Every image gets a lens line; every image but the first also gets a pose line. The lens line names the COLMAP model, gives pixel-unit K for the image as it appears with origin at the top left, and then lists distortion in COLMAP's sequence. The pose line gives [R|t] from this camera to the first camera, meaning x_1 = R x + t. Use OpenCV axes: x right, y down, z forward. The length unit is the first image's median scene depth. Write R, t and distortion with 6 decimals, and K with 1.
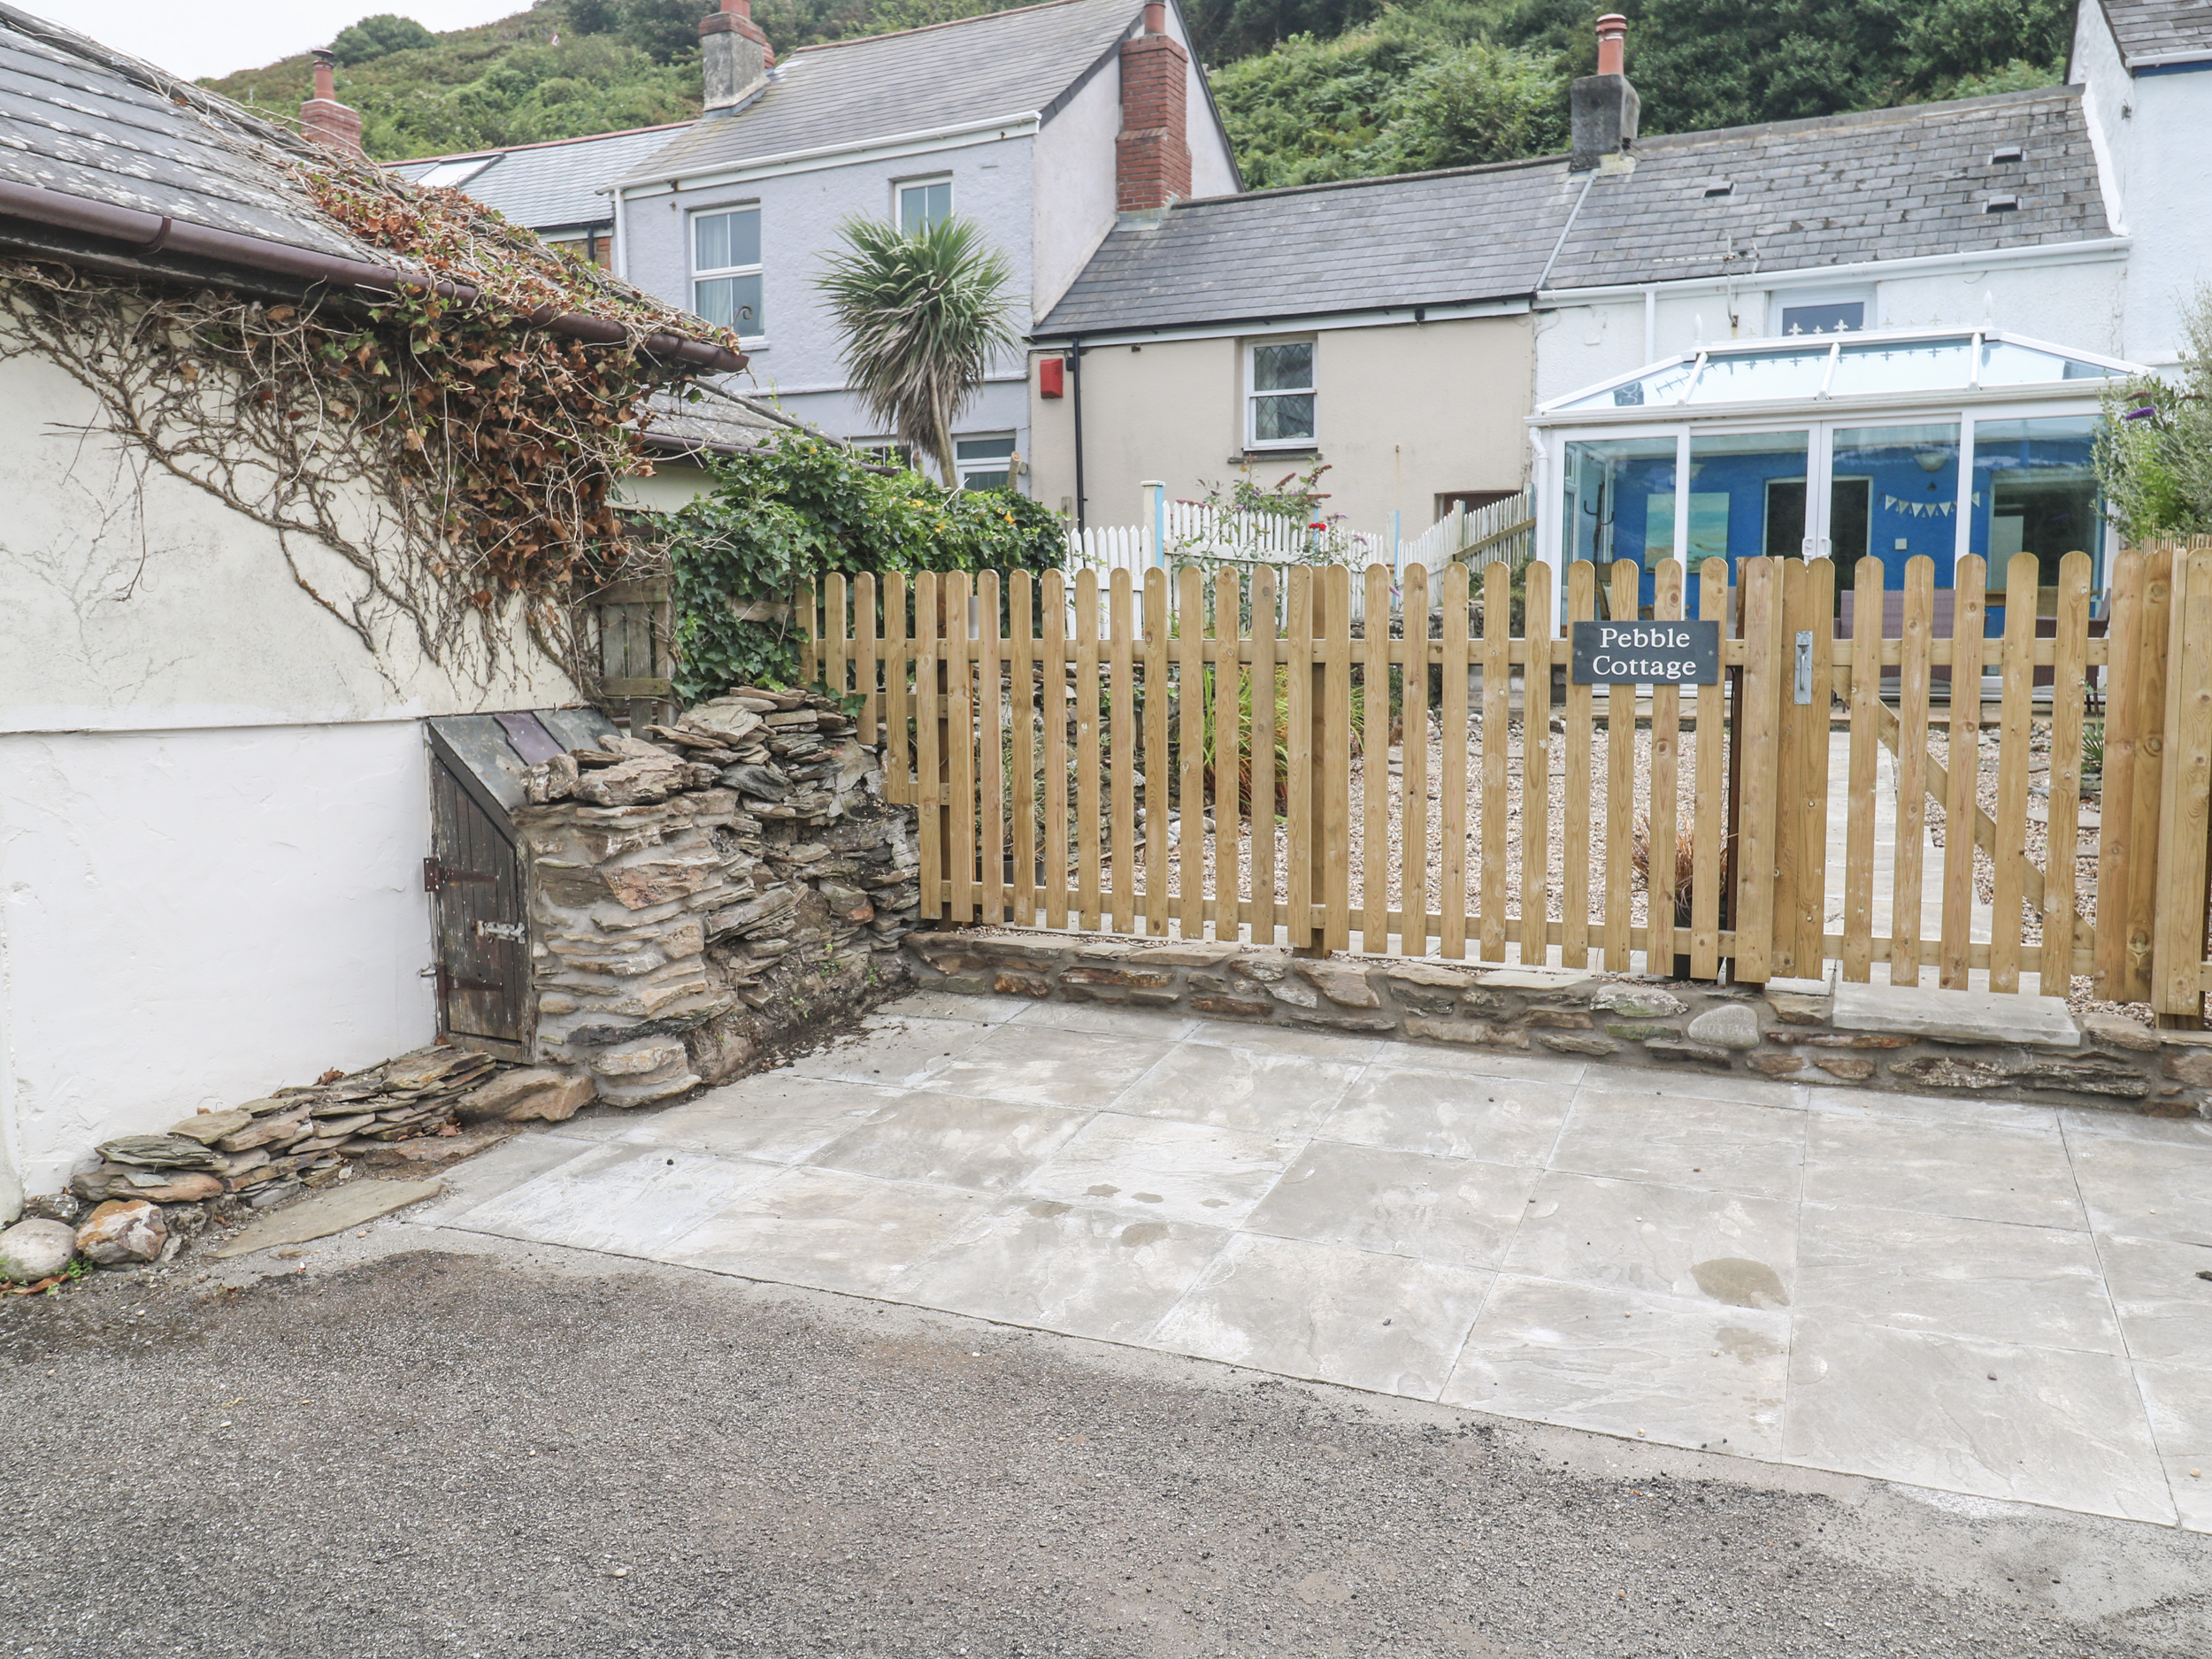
lens RADIAL K [[1724.9, 0, 1106.0], [0, 1724.9, 829.5], [0, 0, 1]] dist [0.023263, -0.017311]
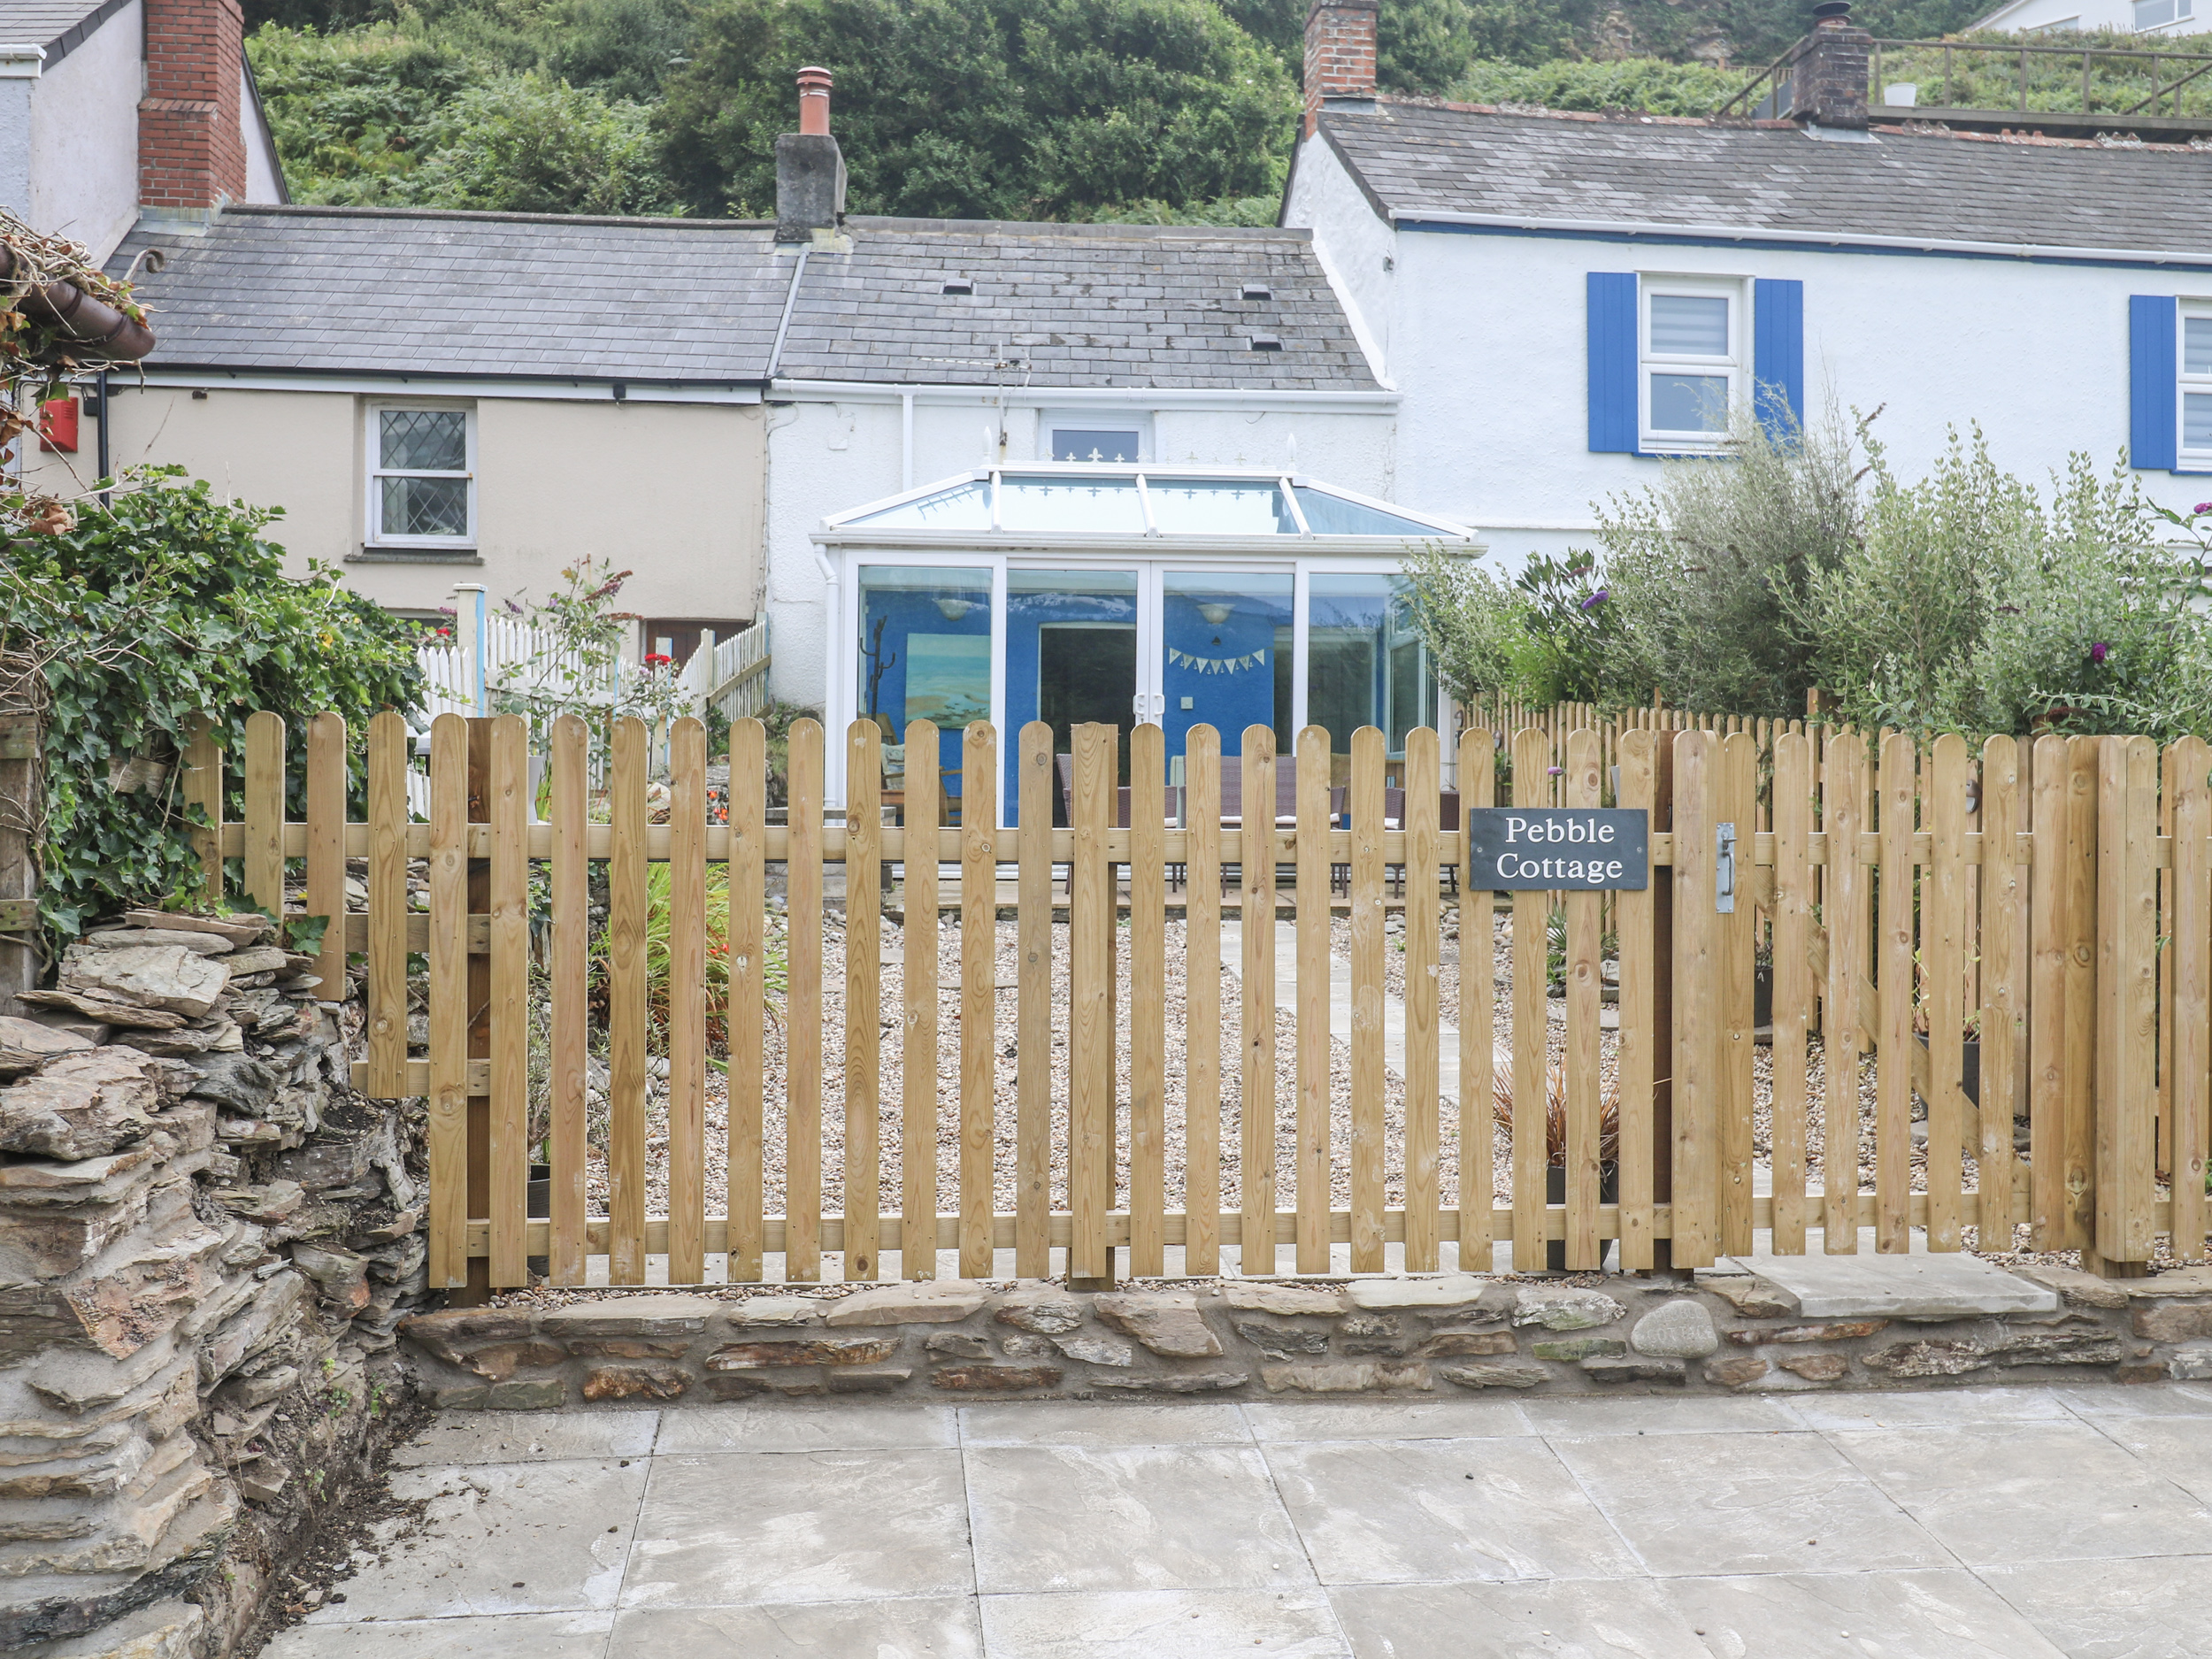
lens RADIAL K [[2090.4, 0, 1106.0], [0, 2090.4, 829.5], [0, 0, 1]] dist [0.018885, -0.011294]
pose [[0.862879, -0.000752, 0.505410, -0.286409], [0.047736, 0.995650, -0.080018, -0.039582], [-0.503151, 0.093172, 0.859161, 0.257213]]
